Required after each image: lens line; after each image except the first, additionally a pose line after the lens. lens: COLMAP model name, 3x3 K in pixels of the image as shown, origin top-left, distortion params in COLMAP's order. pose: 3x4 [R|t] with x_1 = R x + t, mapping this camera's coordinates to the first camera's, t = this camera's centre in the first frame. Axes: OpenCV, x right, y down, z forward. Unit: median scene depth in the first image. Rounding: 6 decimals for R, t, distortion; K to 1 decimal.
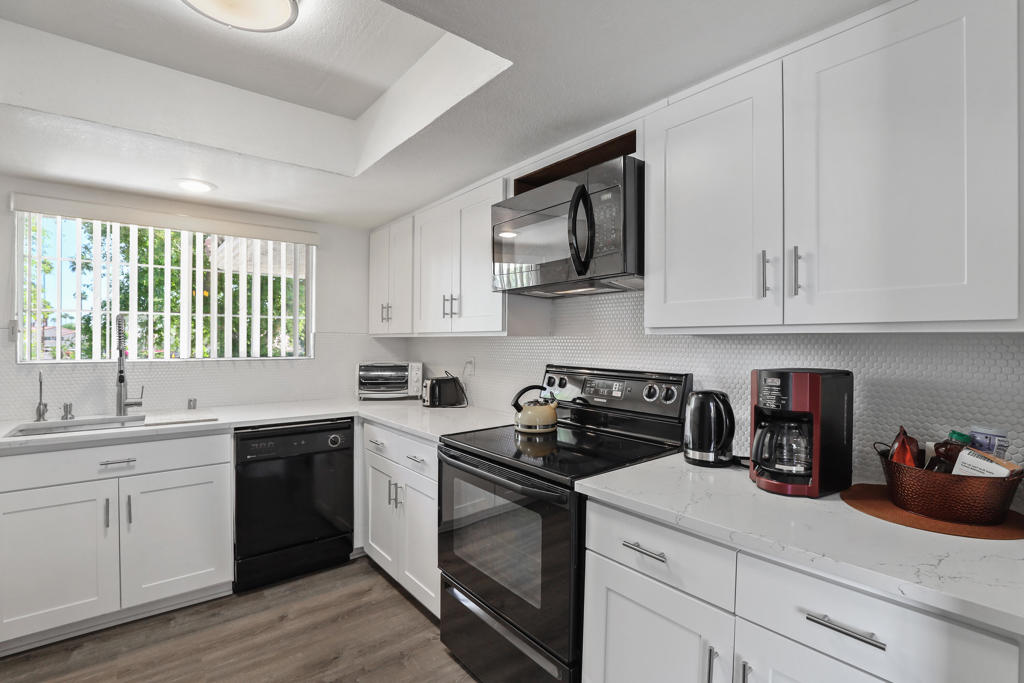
lens RADIAL K [[470.5, 0, 515.5], [0, 470.5, 345.2], [0, 0, 1]] dist [-0.032597, 0.007423]
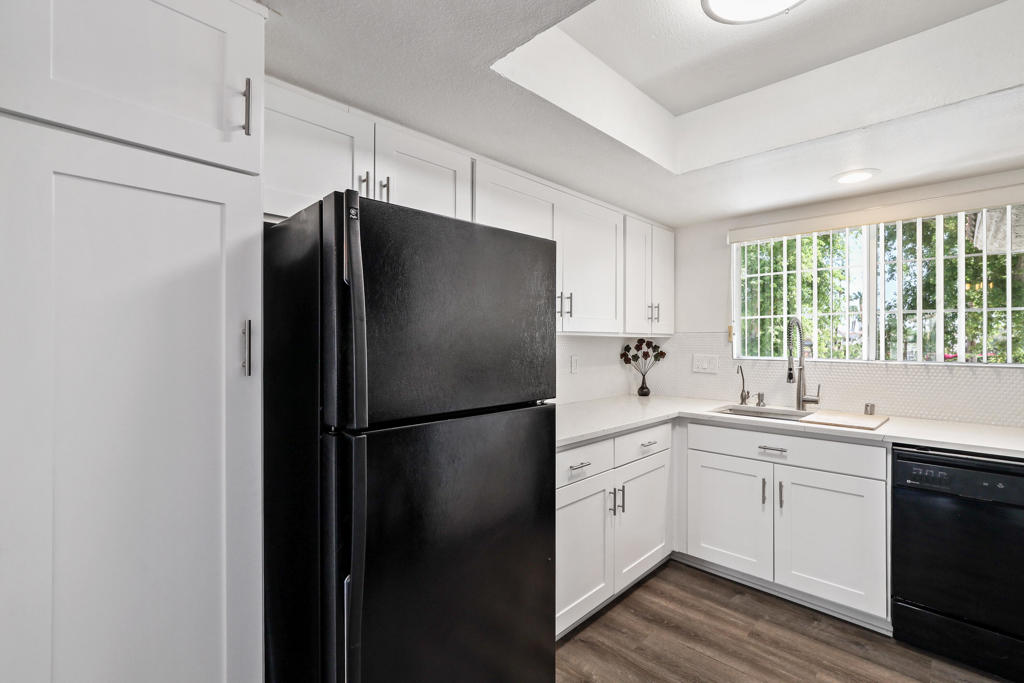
lens RADIAL K [[470.5, 0, 508.6], [0, 470.5, 333.6], [0, 0, 1]] dist [-0.032597, 0.007423]
pose [[0.085973, -0.020572, -0.996085, 0.196159], [-0.011791, 0.999696, -0.021664, 0.004298], [0.996228, 0.013607, 0.085705, 0.232845]]
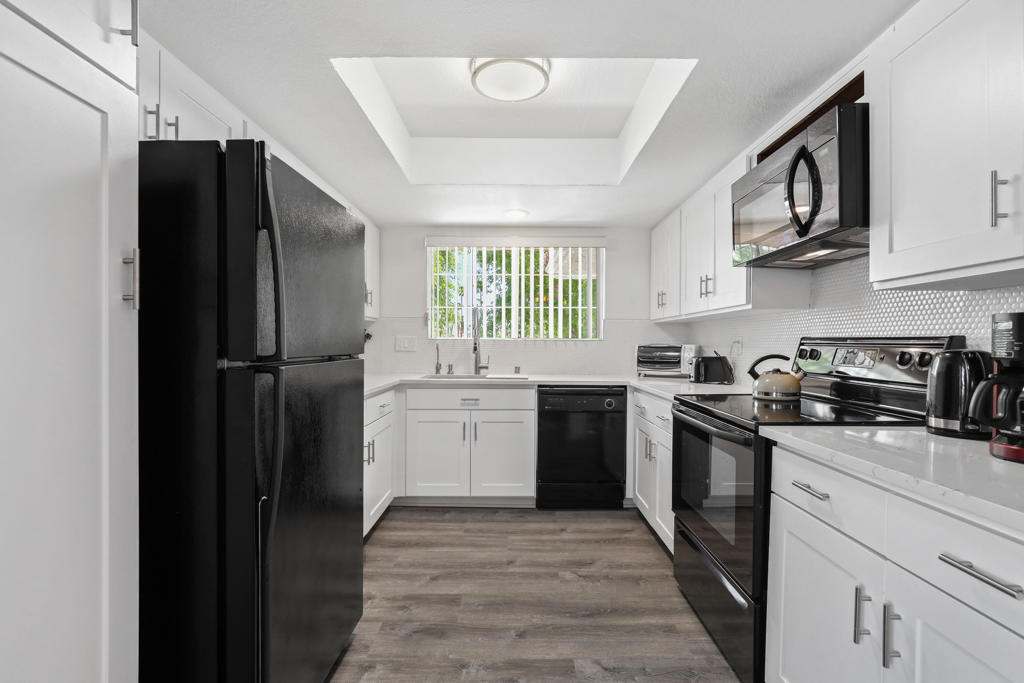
lens RADIAL K [[470.5, 0, 522.3], [0, 470.5, 346.5], [0, 0, 1]] dist [-0.032597, 0.007423]
pose [[0.776858, -0.001806, -0.629673, 0.245993], [-0.003675, 0.999966, -0.007402, 0.077775], [0.629665, 0.008064, 0.776825, -0.110581]]
